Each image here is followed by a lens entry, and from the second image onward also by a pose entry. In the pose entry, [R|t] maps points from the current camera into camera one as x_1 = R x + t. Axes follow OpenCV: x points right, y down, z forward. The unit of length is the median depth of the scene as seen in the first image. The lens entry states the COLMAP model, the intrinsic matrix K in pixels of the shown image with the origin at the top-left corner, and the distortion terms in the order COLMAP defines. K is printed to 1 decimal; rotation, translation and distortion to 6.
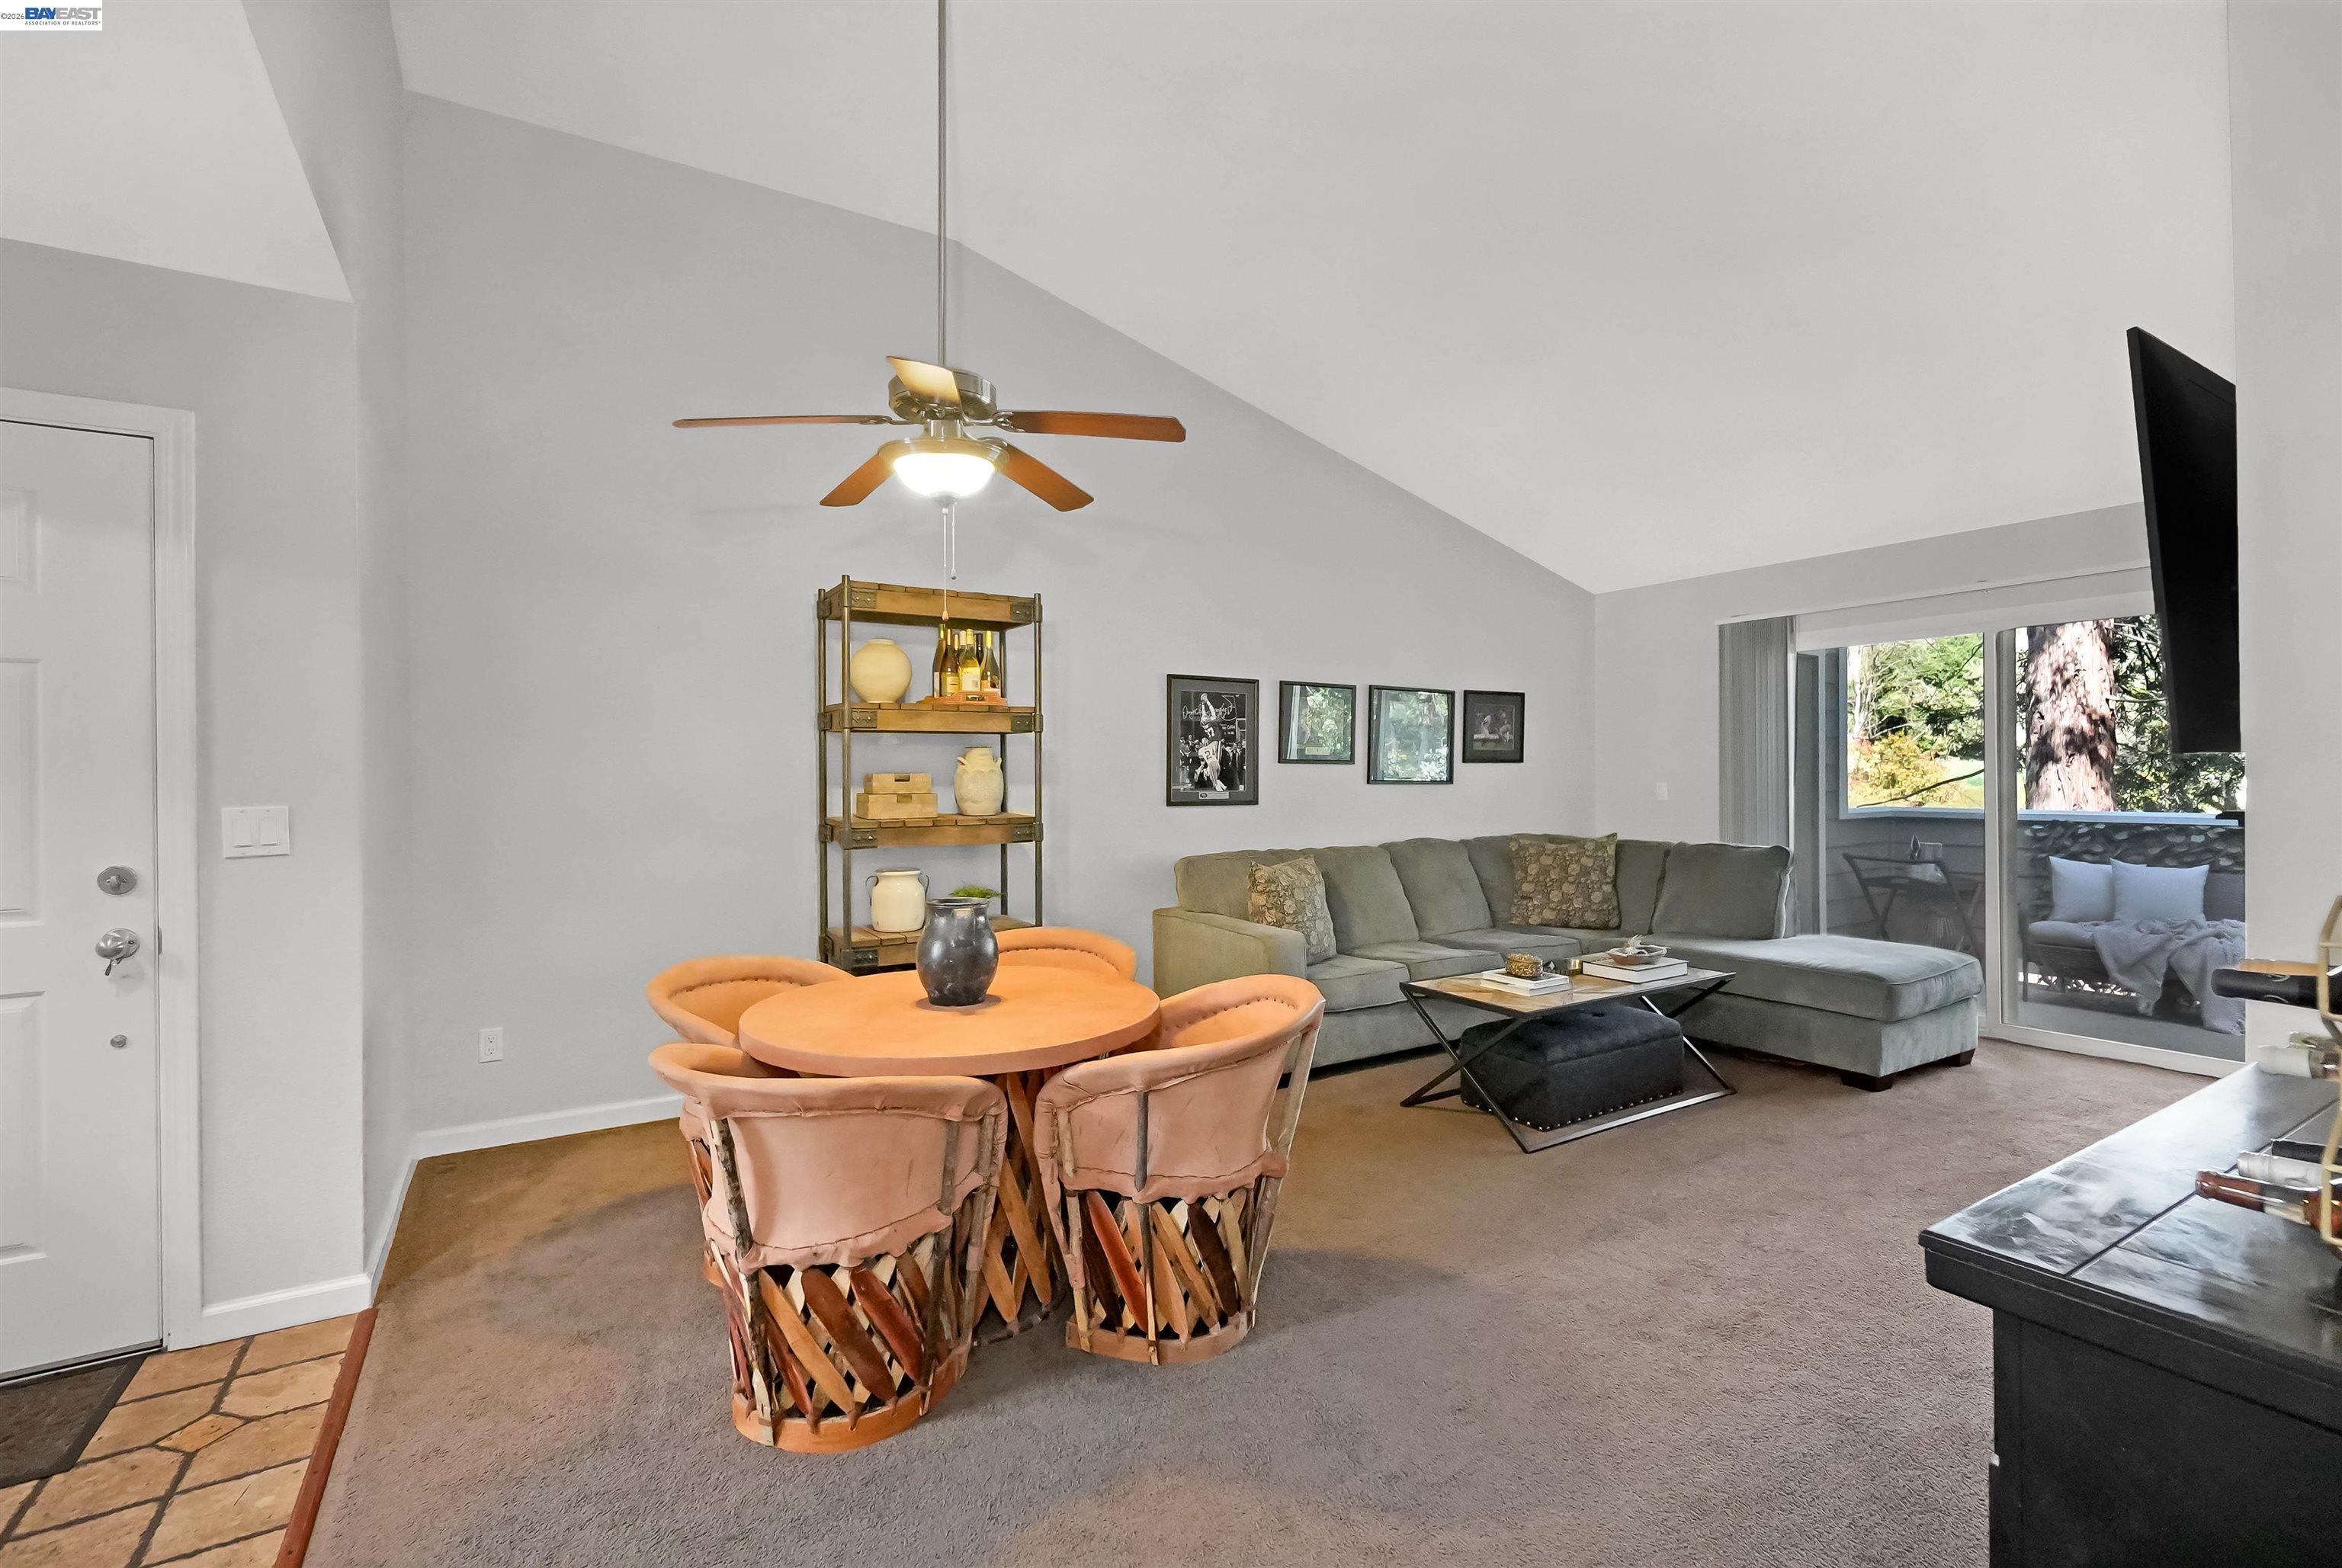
lens RADIAL K [[1021.2, 0, 1171.0], [0, 1021.2, 780.0], [0, 0, 1]] dist [-0.009341, 0.004535]
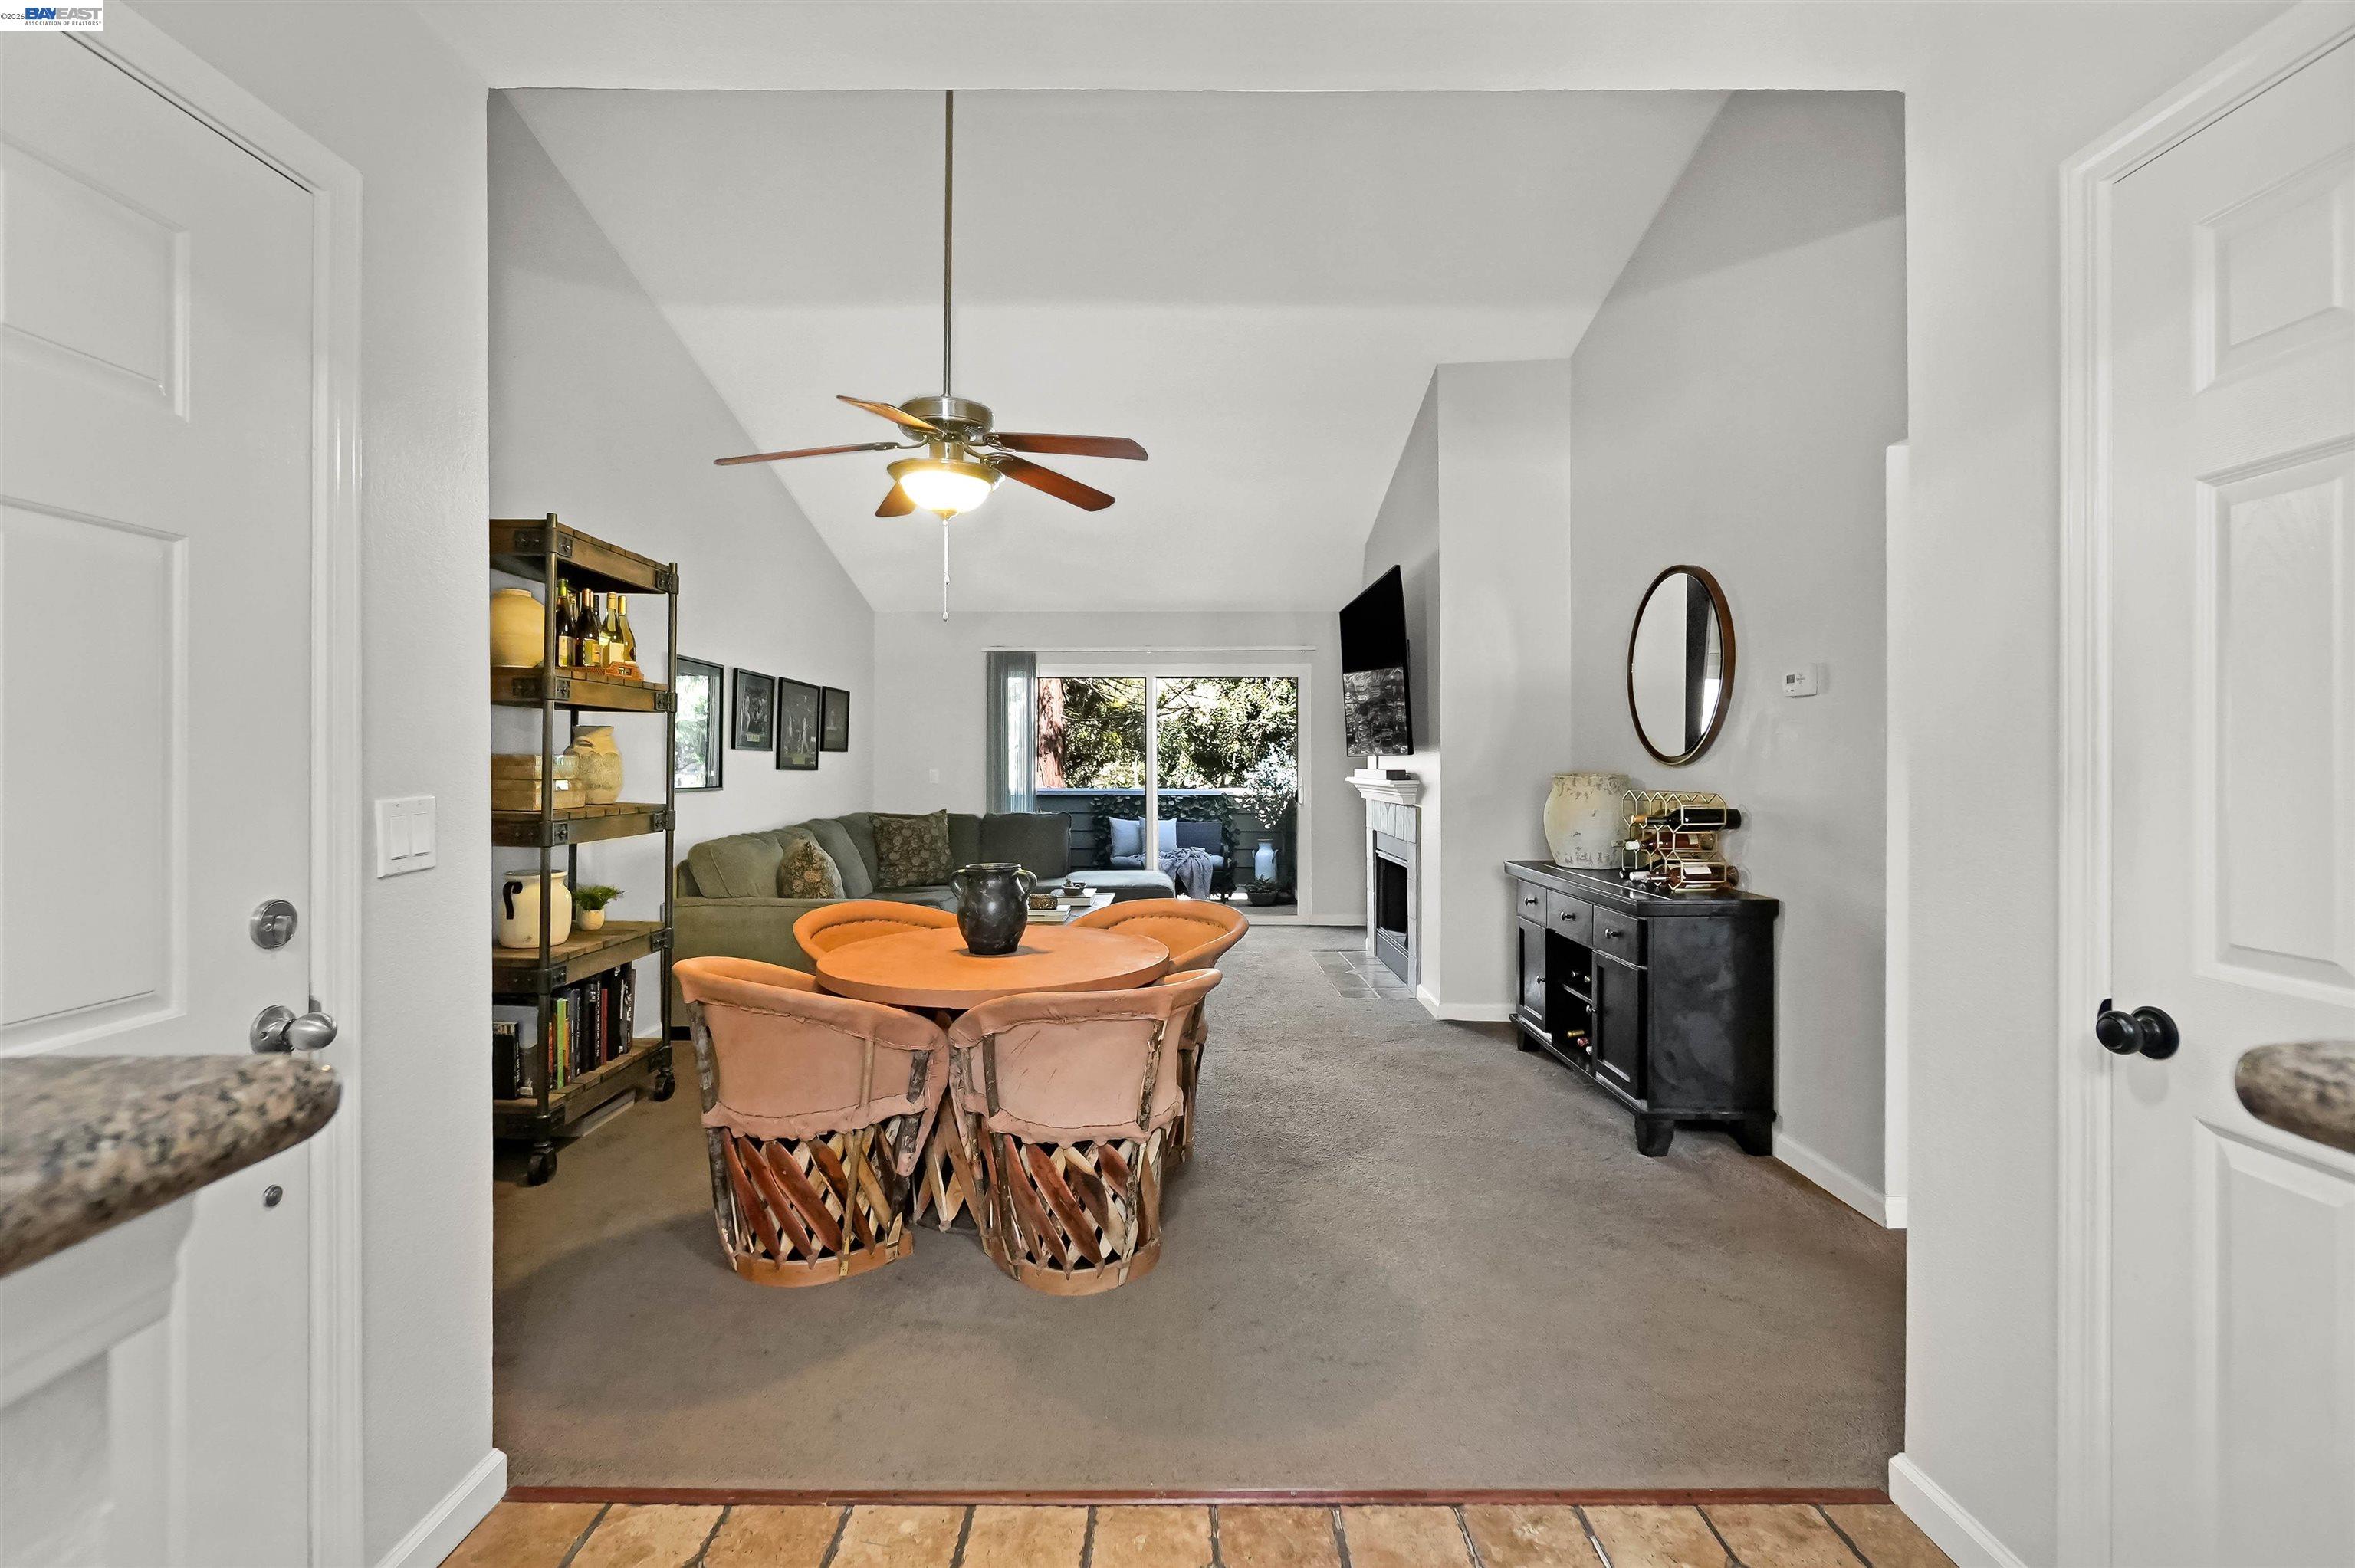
lens RADIAL K [[1016.7, 0, 1162.8], [0, 1016.7, 771.1], [0, 0, 1]] dist [-0.010511, 0.004073]
pose [[0.532519, 0.000590, 0.846418, -0.547739], [-0.002401, 0.999997, 0.000814, 0.003761], [-0.846415, -0.002466, 0.532519, 0.107049]]
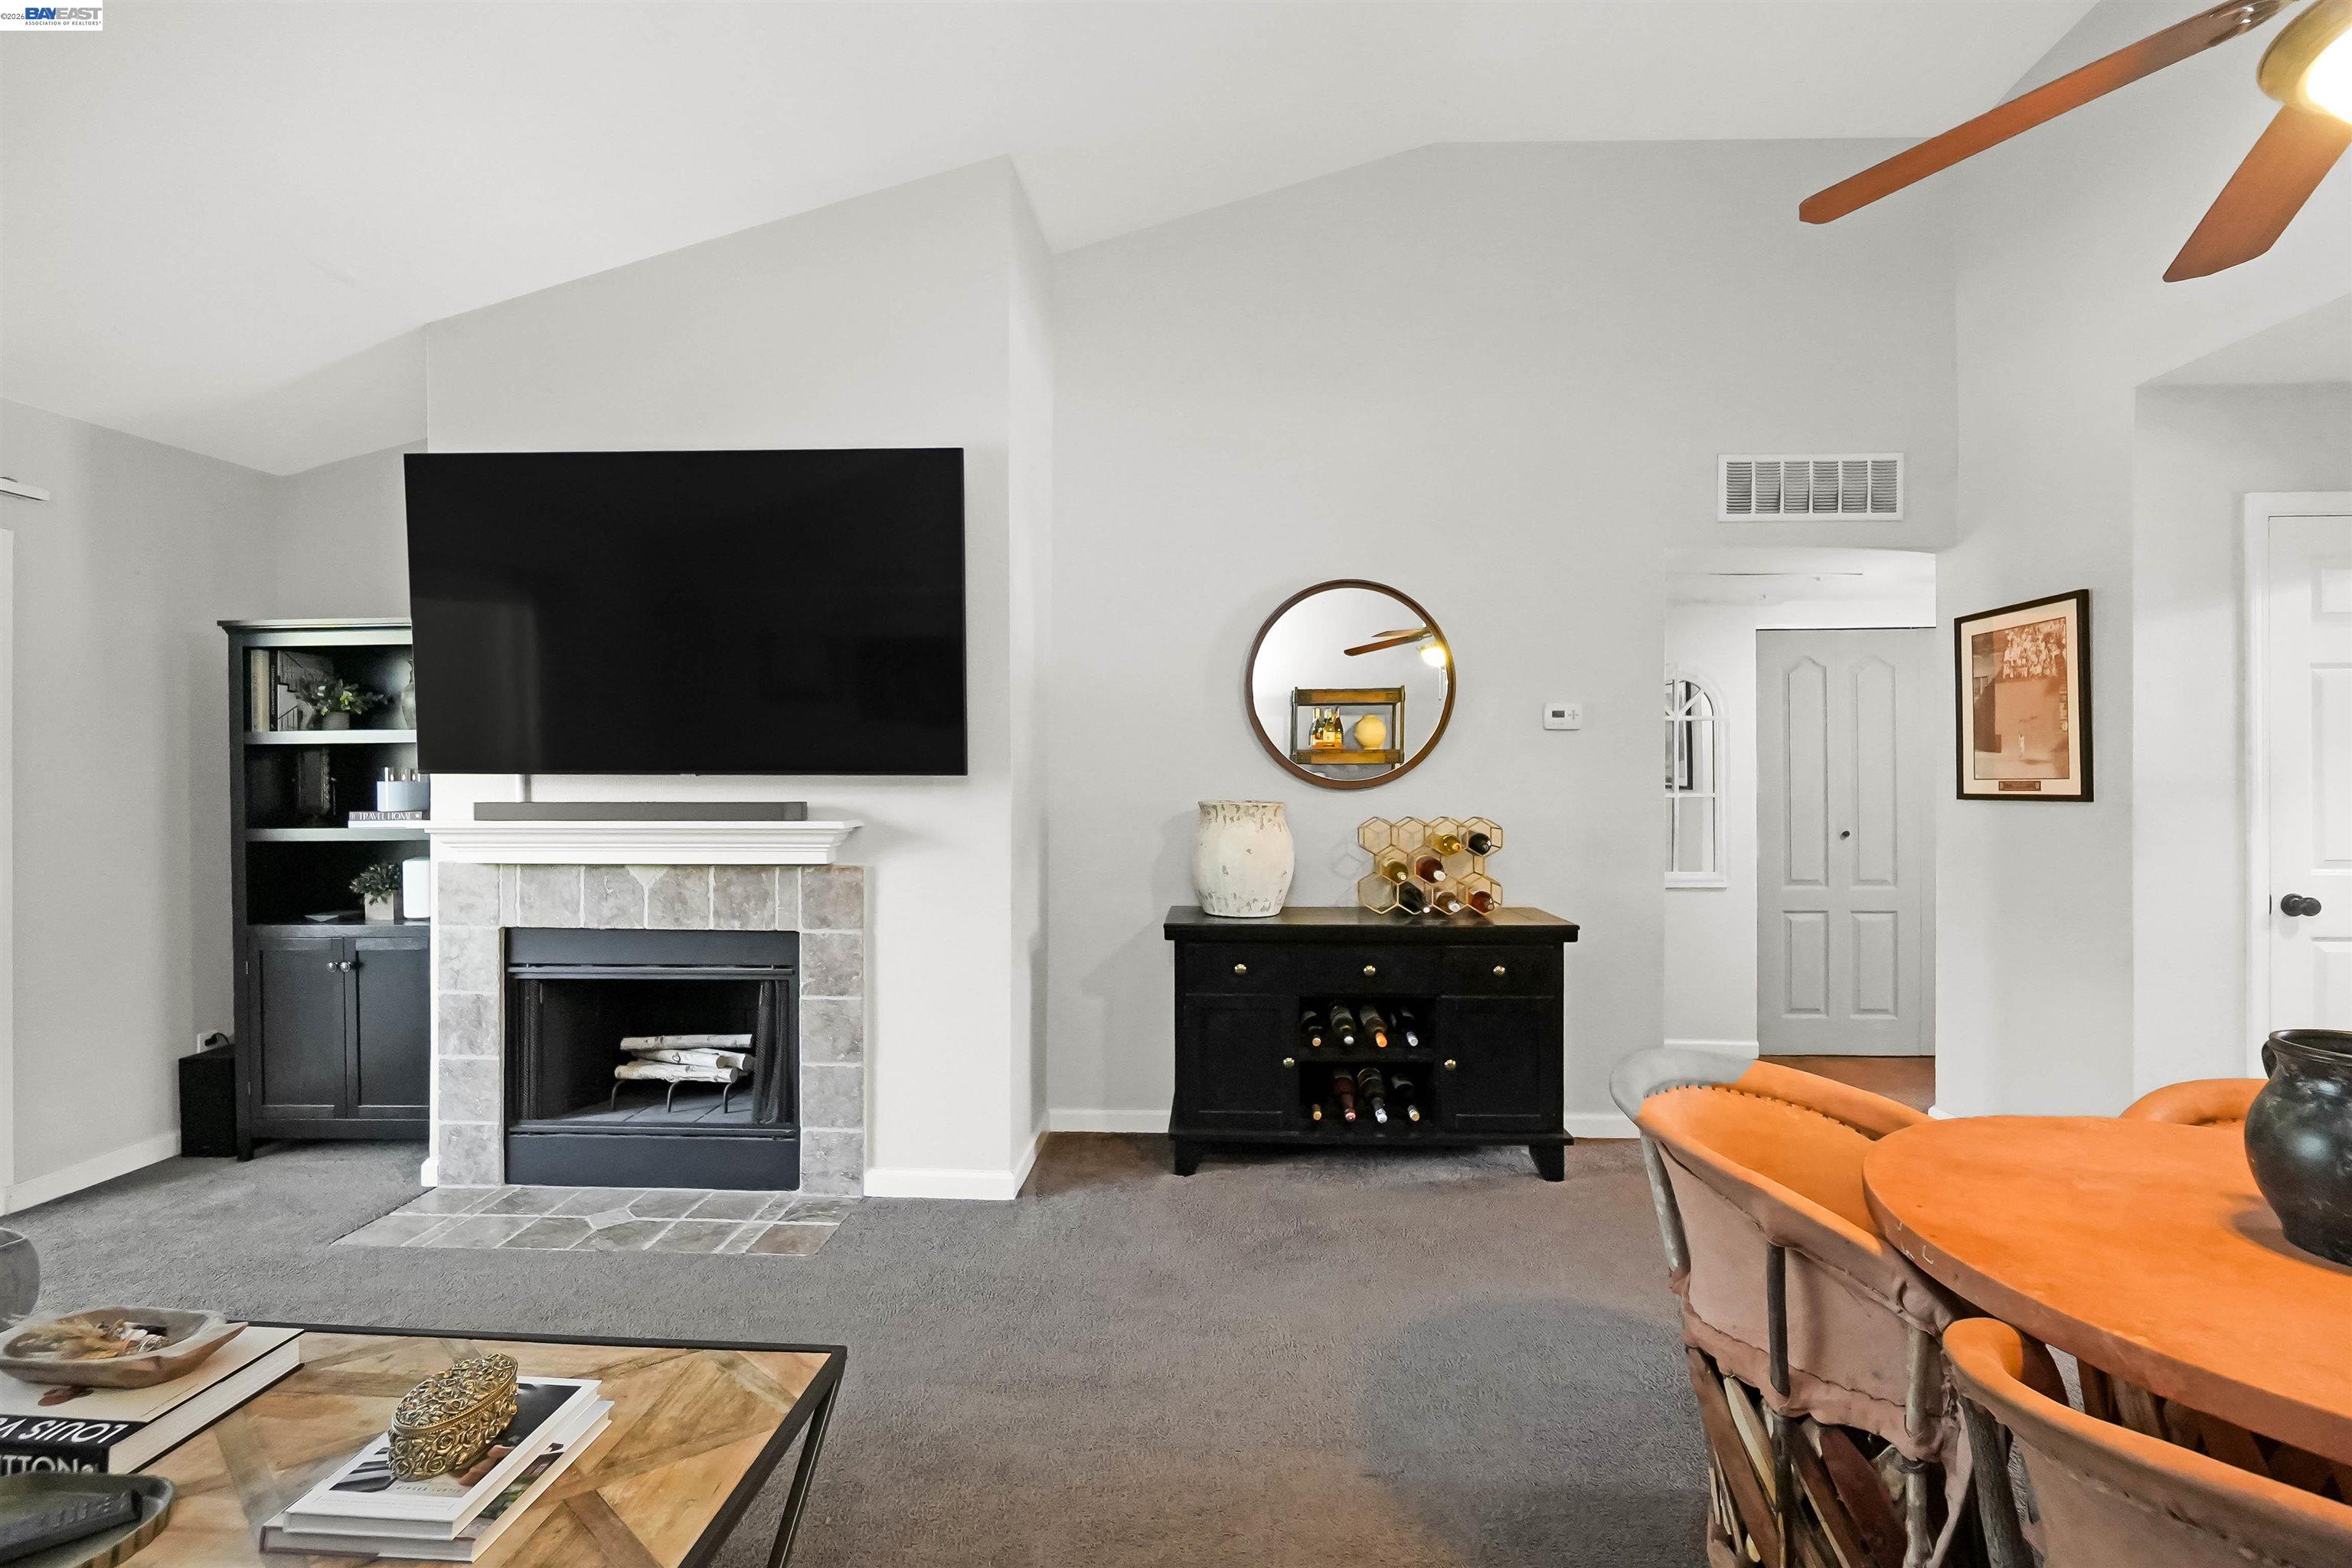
lens RADIAL K [[1015.5, 0, 1167.4], [0, 1015.5, 796.7], [0, 0, 1]] dist [-0.010511, 0.004073]
pose [[-0.824776, 0.003919, 0.565445, -0.002495], [0.010636, 0.999907, 0.008583, -0.003576], [-0.565359, 0.013093, -0.824741, 0.854023]]
